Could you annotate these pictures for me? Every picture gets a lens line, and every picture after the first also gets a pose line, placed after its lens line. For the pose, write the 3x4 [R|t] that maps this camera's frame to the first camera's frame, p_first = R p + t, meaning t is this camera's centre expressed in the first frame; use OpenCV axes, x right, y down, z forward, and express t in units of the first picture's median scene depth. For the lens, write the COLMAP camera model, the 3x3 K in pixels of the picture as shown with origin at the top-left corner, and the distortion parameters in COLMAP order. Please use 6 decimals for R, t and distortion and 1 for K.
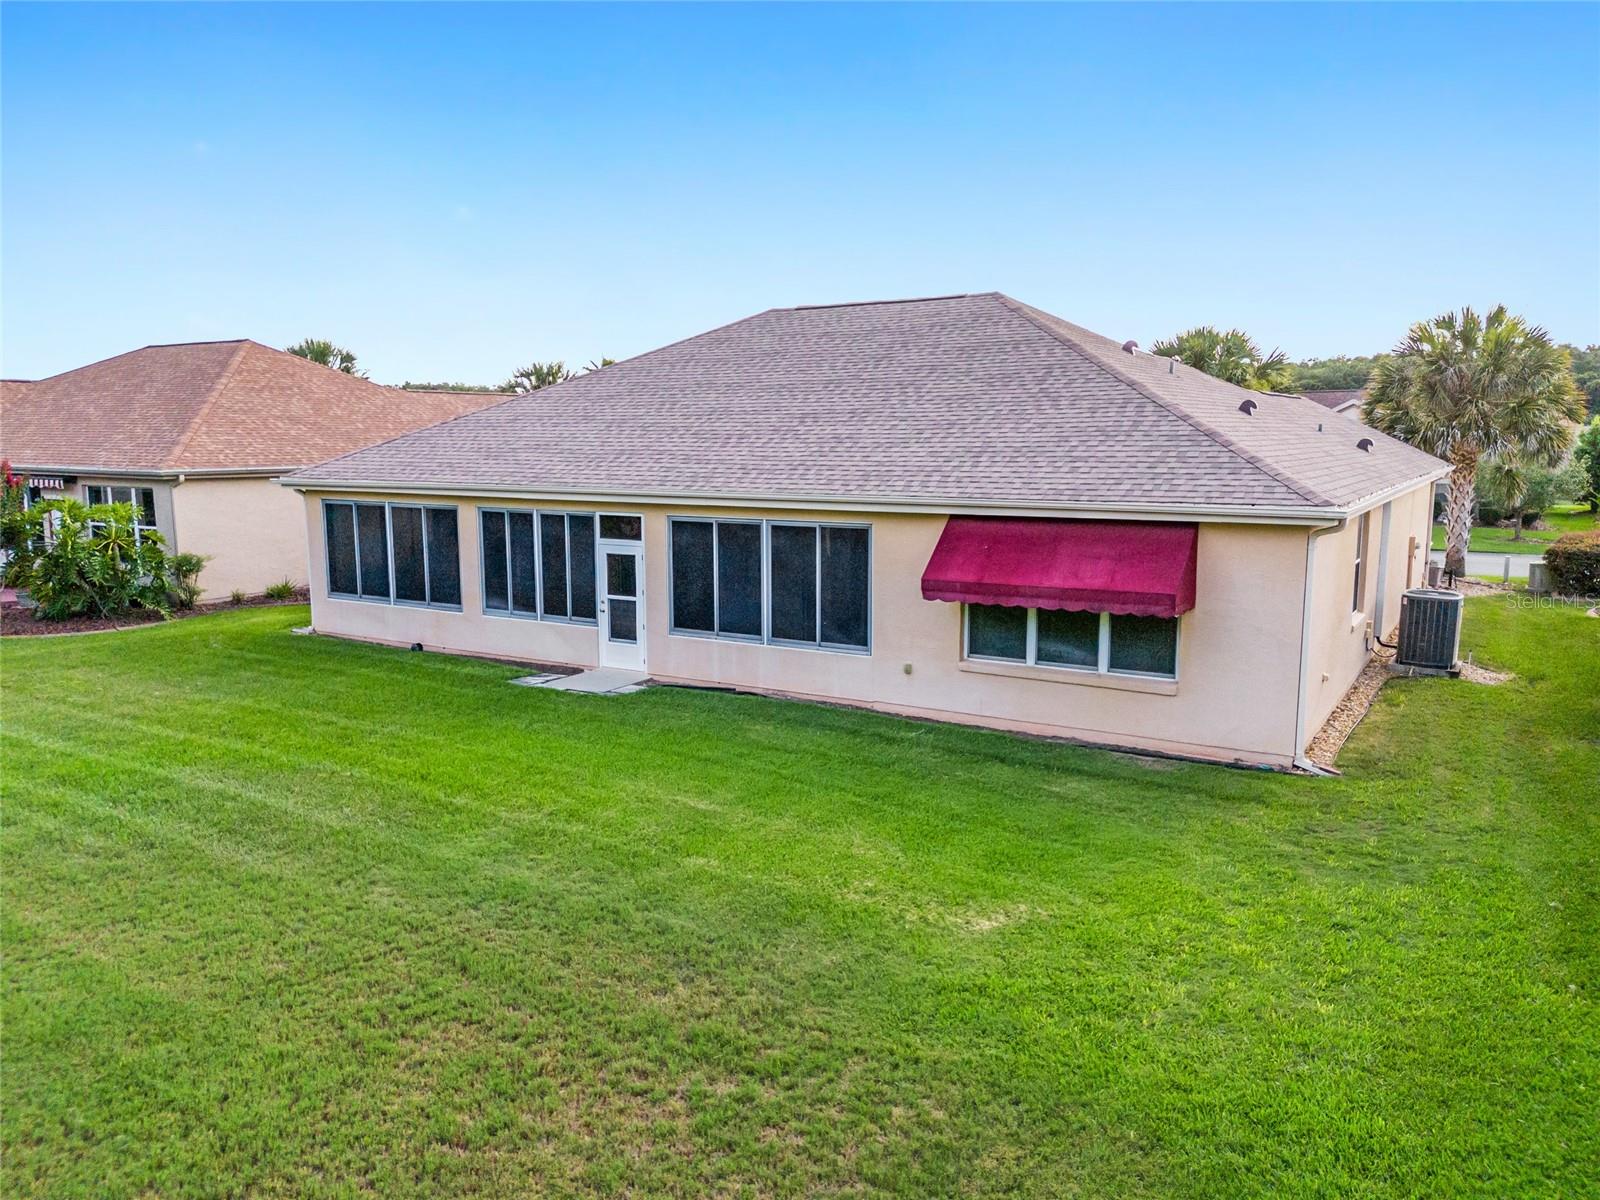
lens RADIAL K [[1175.6, 0, 796.6], [0, 1175.6, 610.6], [0, 0, 1]] dist [0.100963, -0.130718]
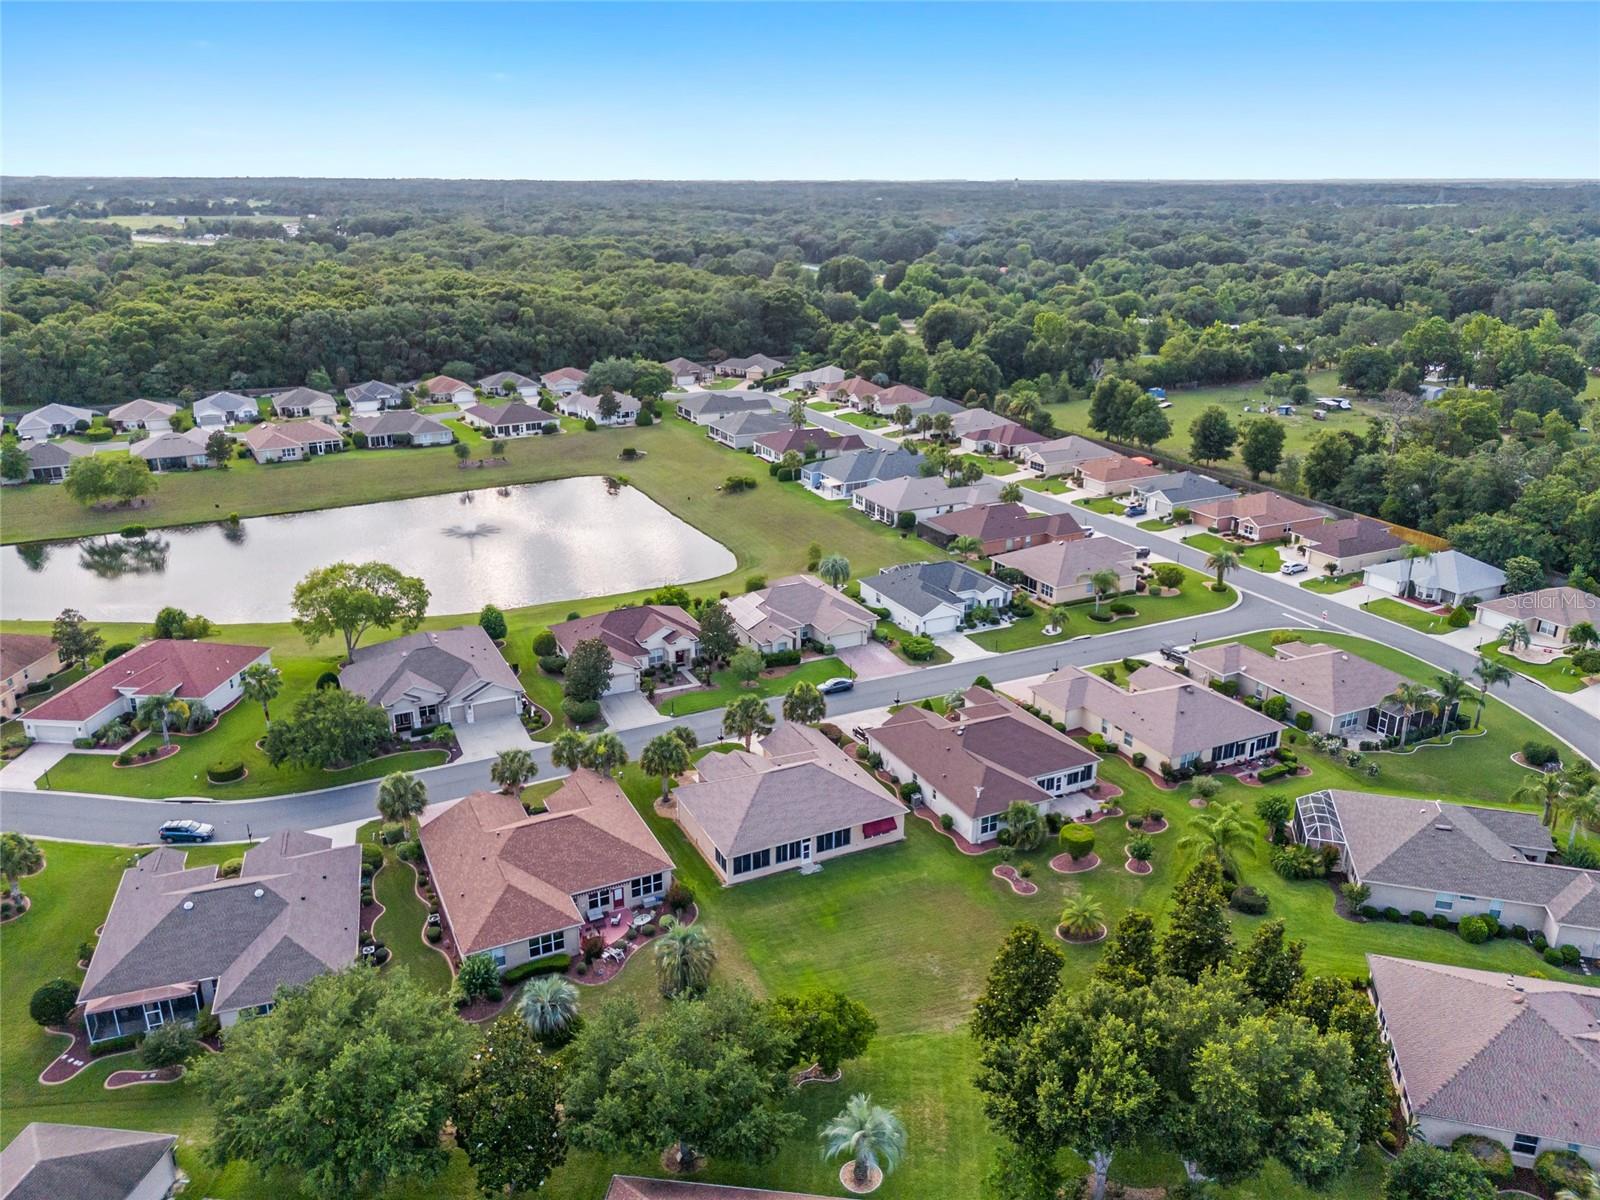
lens RADIAL K [[1175.6, 0, 796.6], [0, 1175.6, 610.6], [0, 0, 1]] dist [0.100963, -0.130718]
pose [[0.535029, -0.288396, 0.794086, -4.367687], [0.123356, 0.956525, 0.264278, -2.639590], [-0.835780, -0.043441, 0.547344, -2.021499]]
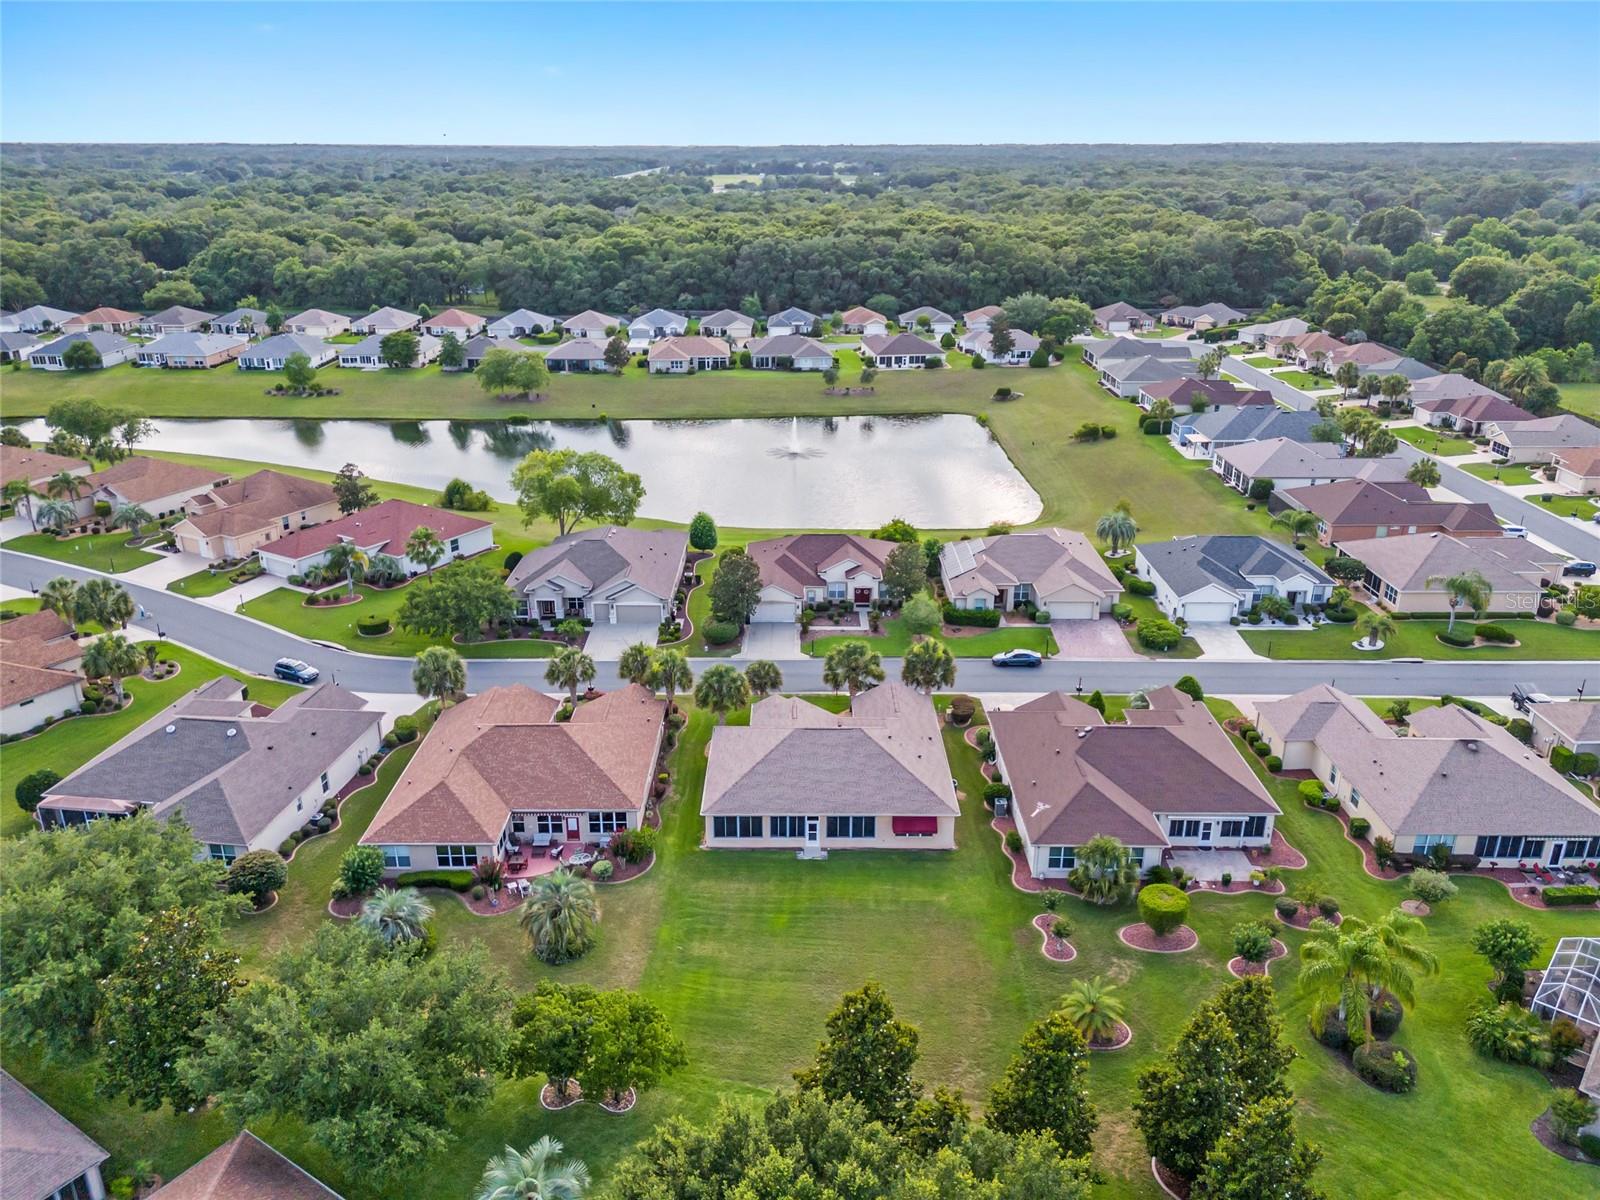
lens RADIAL K [[1175.6, 0, 796.6], [0, 1175.6, 610.6], [0, 0, 1]] dist [0.100963, -0.130718]
pose [[0.853000, -0.189857, 0.486154, -2.265922], [0.076063, 0.966765, 0.244090, -1.966256], [-0.516339, -0.171231, 0.839091, -2.653700]]
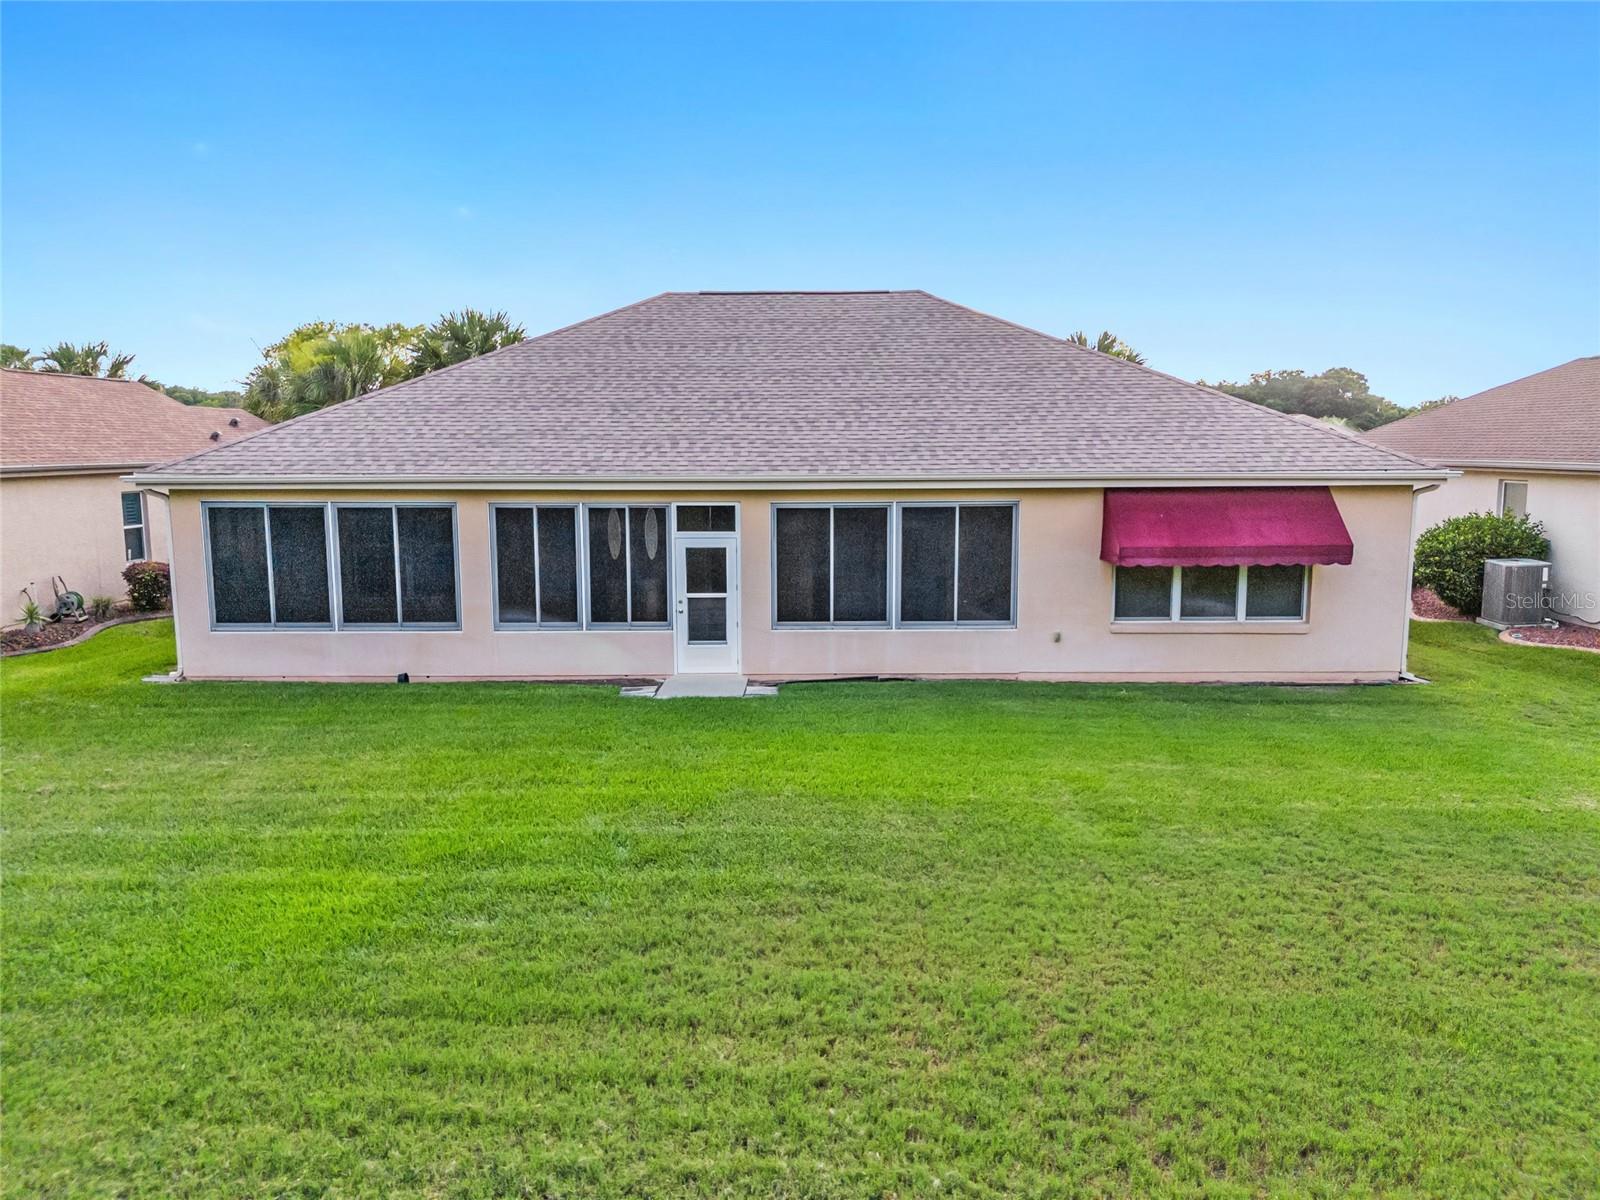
lens RADIAL K [[1175.6, 0, 796.6], [0, 1175.6, 610.6], [0, 0, 1]] dist [0.100963, -0.130718]
pose [[0.853685, -0.073096, 0.515635, -0.566430], [0.078747, 0.996835, 0.010937, -0.003526], [-0.514802, 0.031268, 0.856738, 0.182451]]
